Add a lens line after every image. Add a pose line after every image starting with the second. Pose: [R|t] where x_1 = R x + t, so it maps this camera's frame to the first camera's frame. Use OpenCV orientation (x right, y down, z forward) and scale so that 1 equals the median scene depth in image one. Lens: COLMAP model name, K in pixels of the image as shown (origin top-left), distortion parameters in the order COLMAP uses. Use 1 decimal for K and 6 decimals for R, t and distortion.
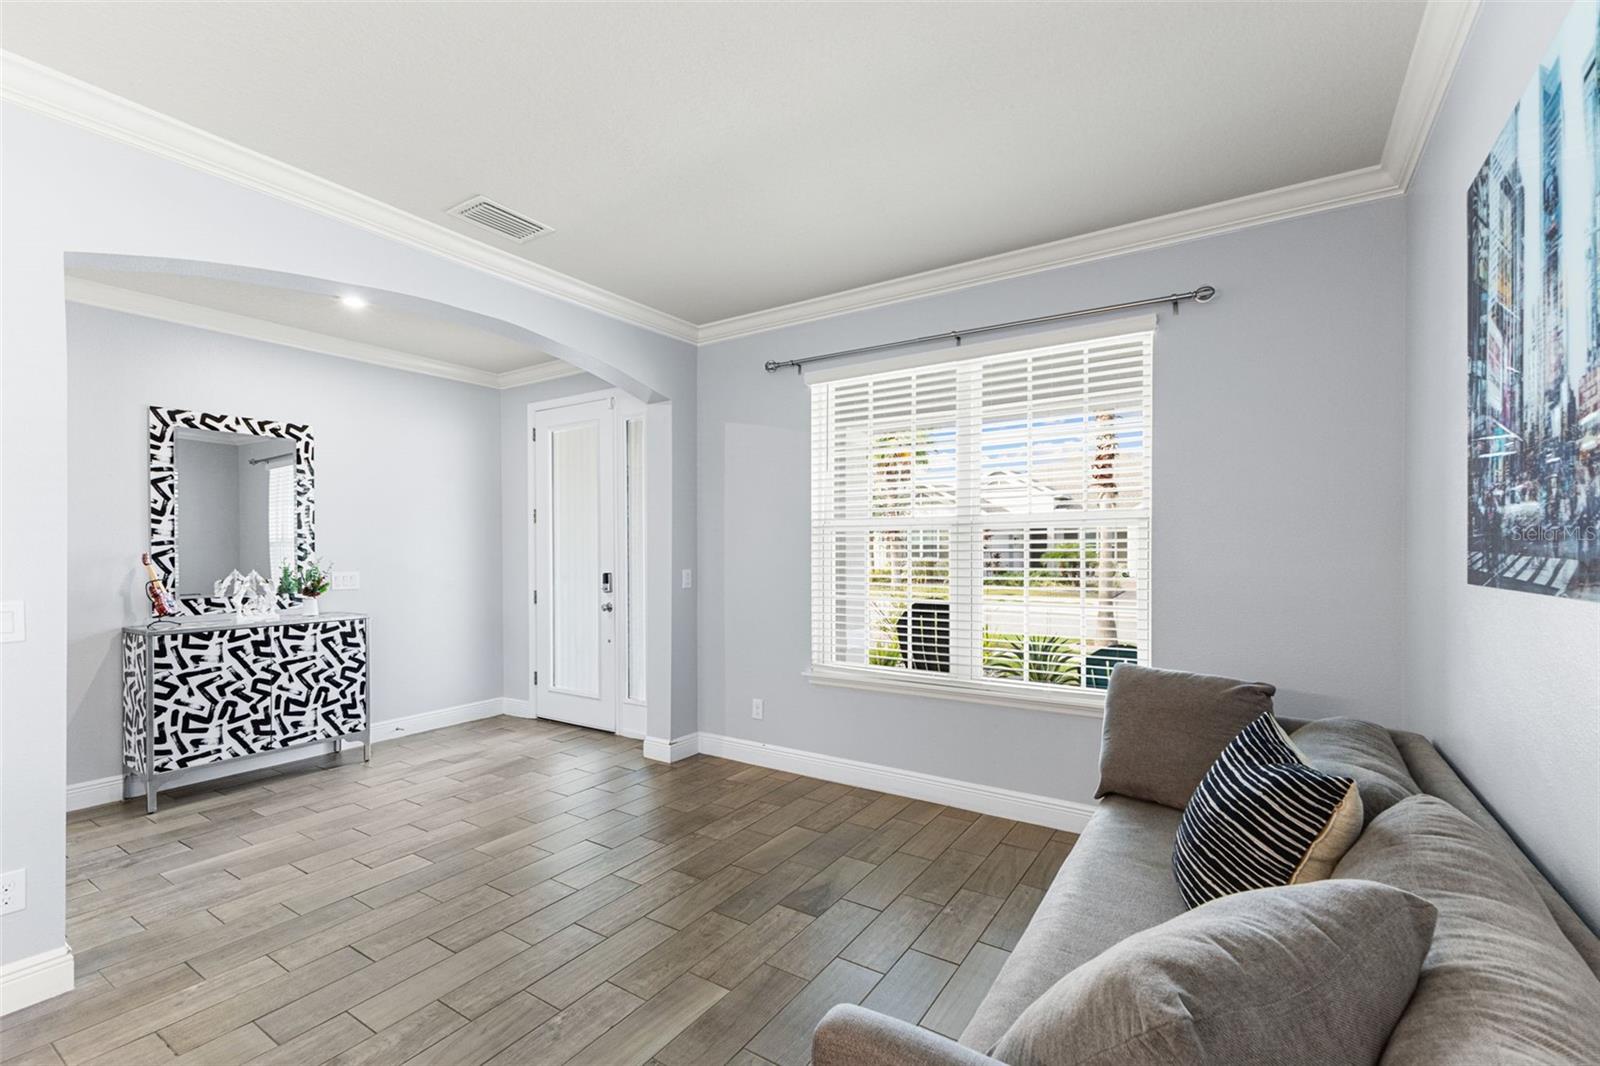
lens RADIAL K [[689.5, 0, 801.8], [0, 689.5, 545.4], [0, 0, 1]] dist [0.007747, 0.000518]
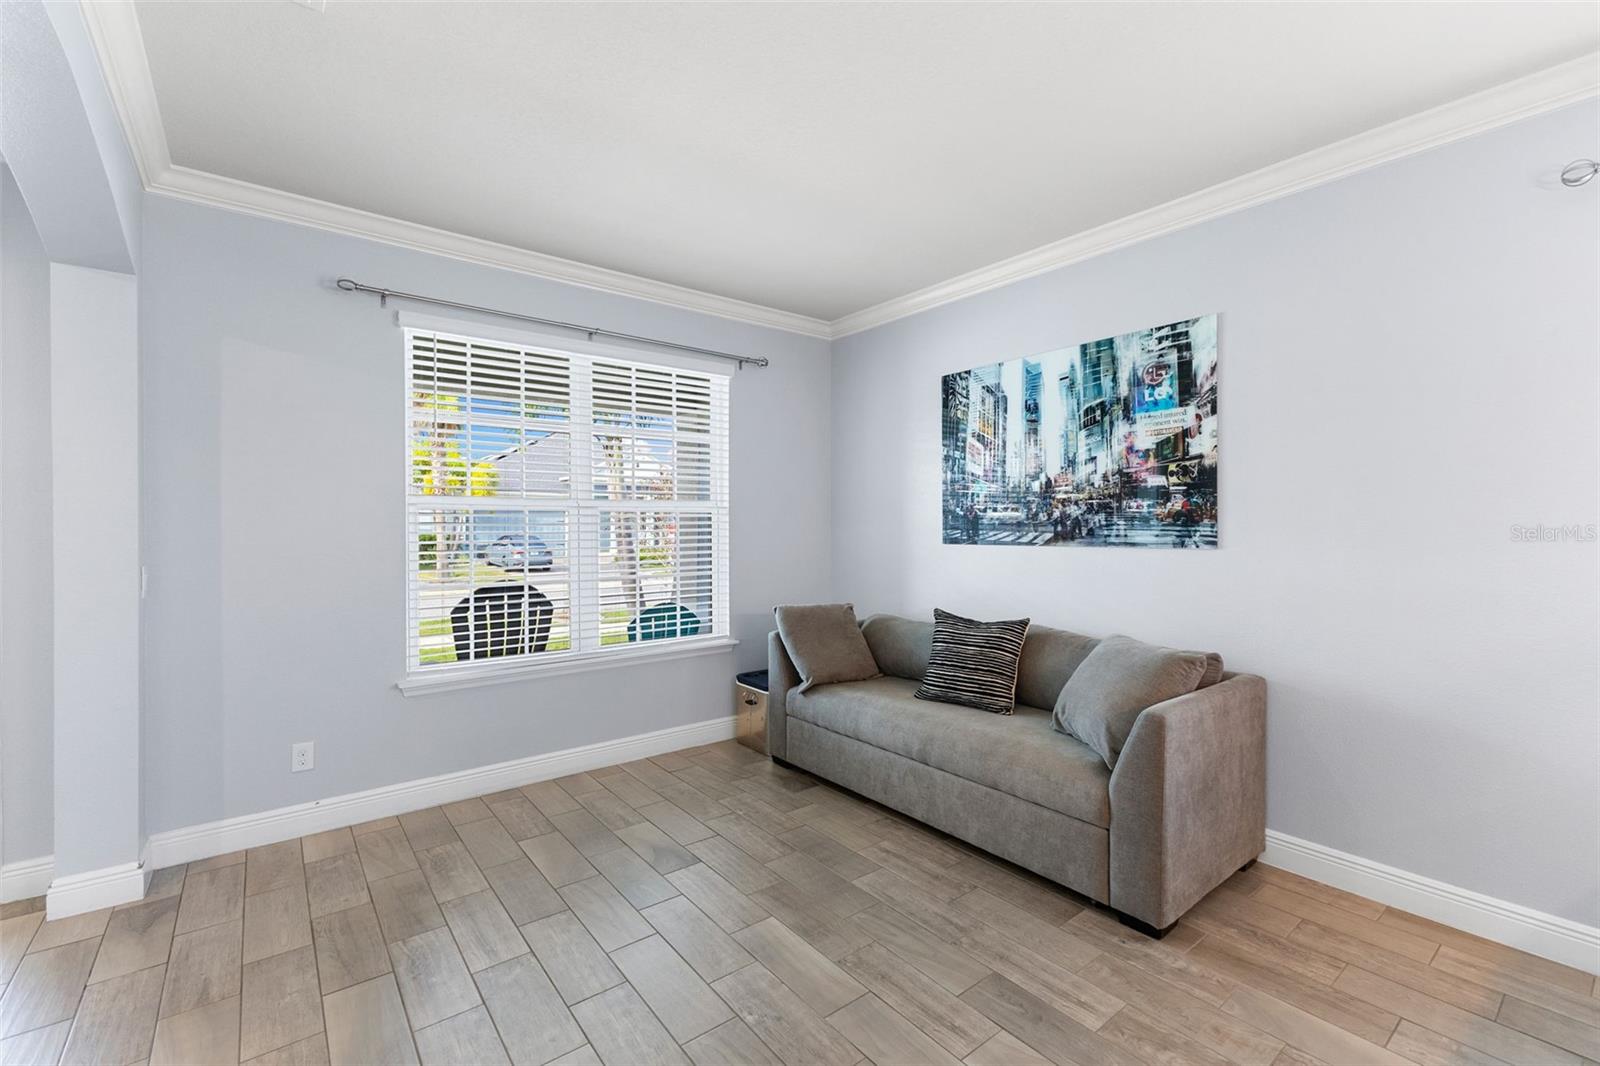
lens RADIAL K [[689.5, 0, 797.8], [0, 689.5, 525.9], [0, 0, 1]] dist [0.007747, 0.000518]
pose [[0.327219, -0.001092, 0.944948, -0.718698], [-0.003736, 0.999990, 0.002450, -0.004978], [-0.944941, -0.004332, 0.327212, 0.360544]]
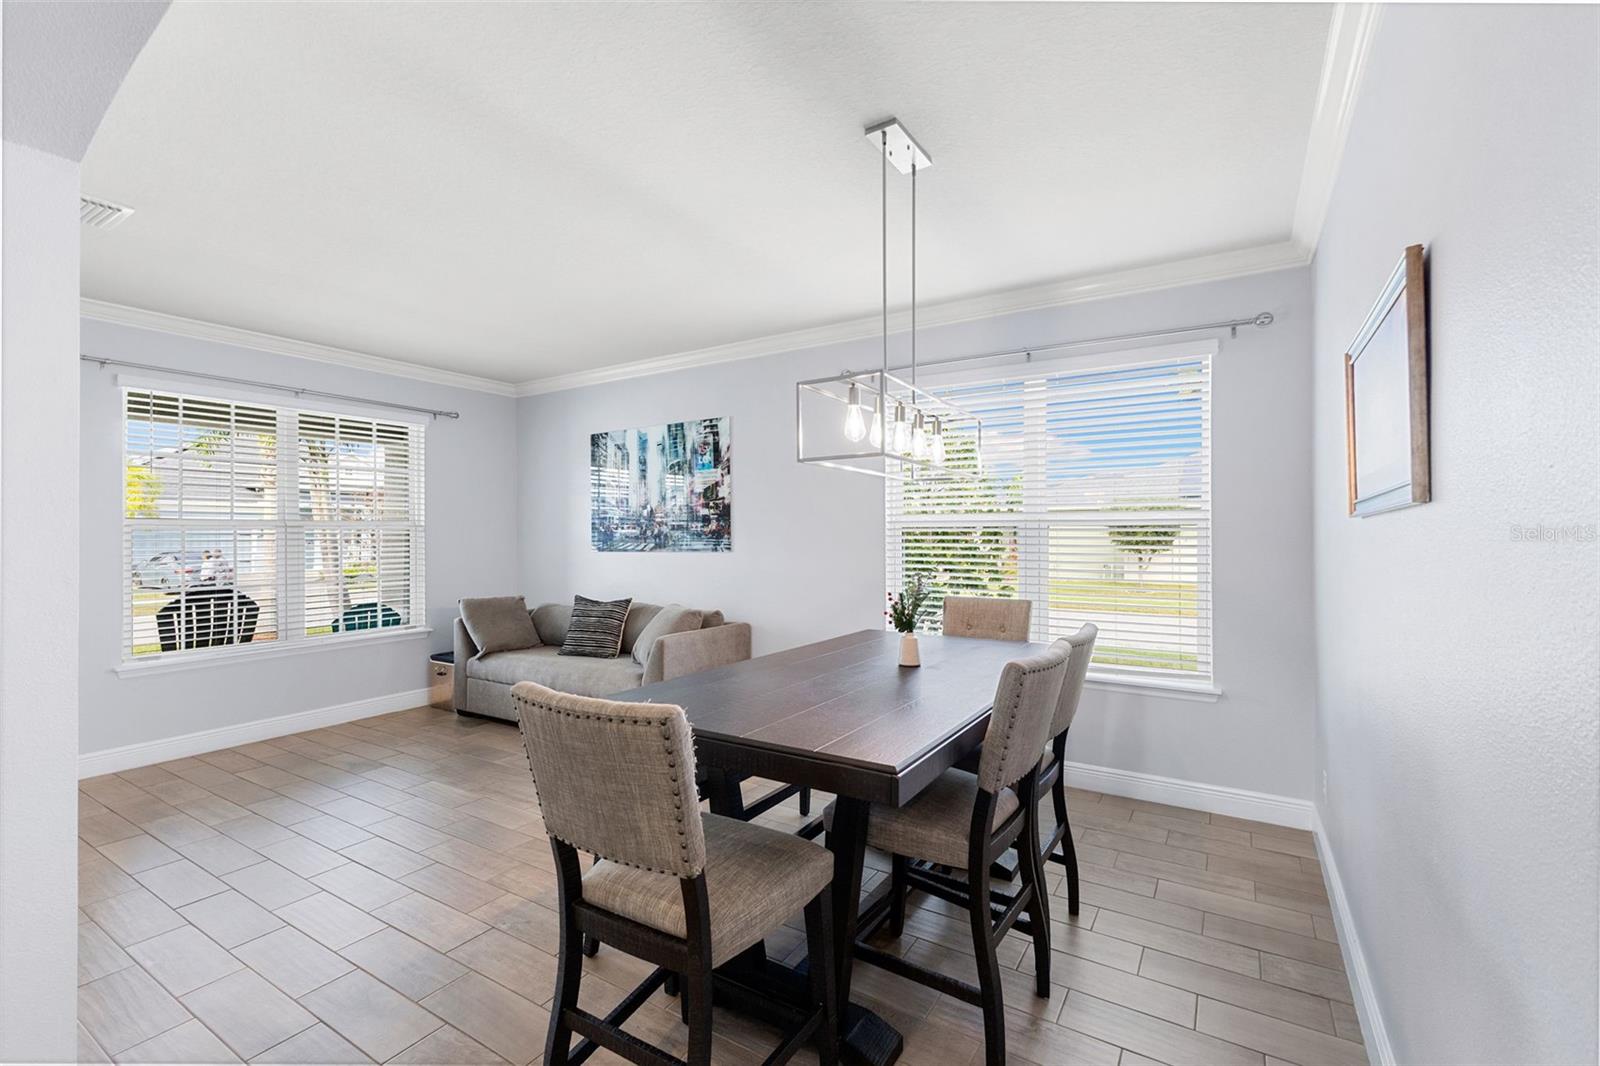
lens RADIAL K [[689.5, 0, 803.1], [0, 689.5, 533.2], [0, 0, 1]] dist [0.007747, 0.000518]
pose [[-0.016795, 0.005229, 0.999845, -1.219674], [-0.000415, 0.999986, -0.005236, -0.008901], [-0.999859, -0.000503, -0.016793, 0.021026]]
